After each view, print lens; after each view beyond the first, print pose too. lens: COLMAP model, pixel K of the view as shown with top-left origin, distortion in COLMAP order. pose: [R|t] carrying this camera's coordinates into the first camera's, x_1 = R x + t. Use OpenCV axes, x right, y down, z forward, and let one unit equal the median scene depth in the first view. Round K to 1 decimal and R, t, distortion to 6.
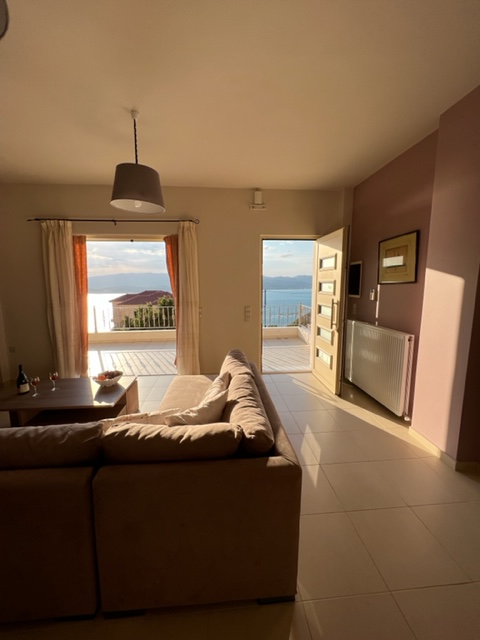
lens RADIAL K [[255.6, 0, 240.0], [0, 255.6, 320.0], [0, 0, 1]] dist [-0.001696, -0.000045]
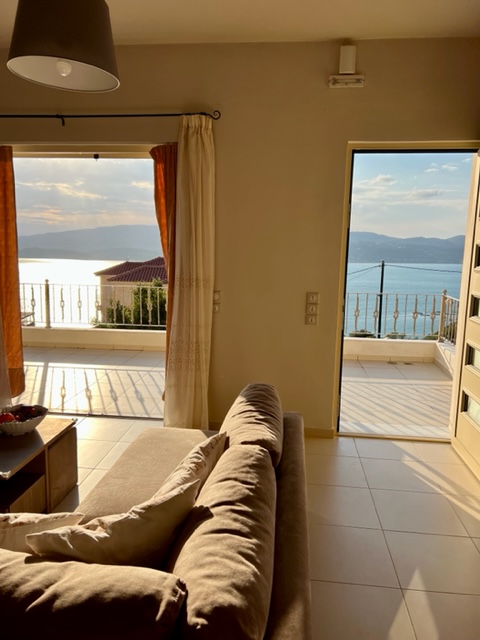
lens RADIAL K [[478.5, 0, 240.0], [0, 478.5, 320.0], [0, 0, 1]] dist [0.084562, -0.109411]
pose [[0.980103, 0.057156, -0.190084, 0.075326], [-0.055929, 0.998365, 0.011814, -0.006489], [0.190448, -0.000948, 0.981697, 0.094506]]
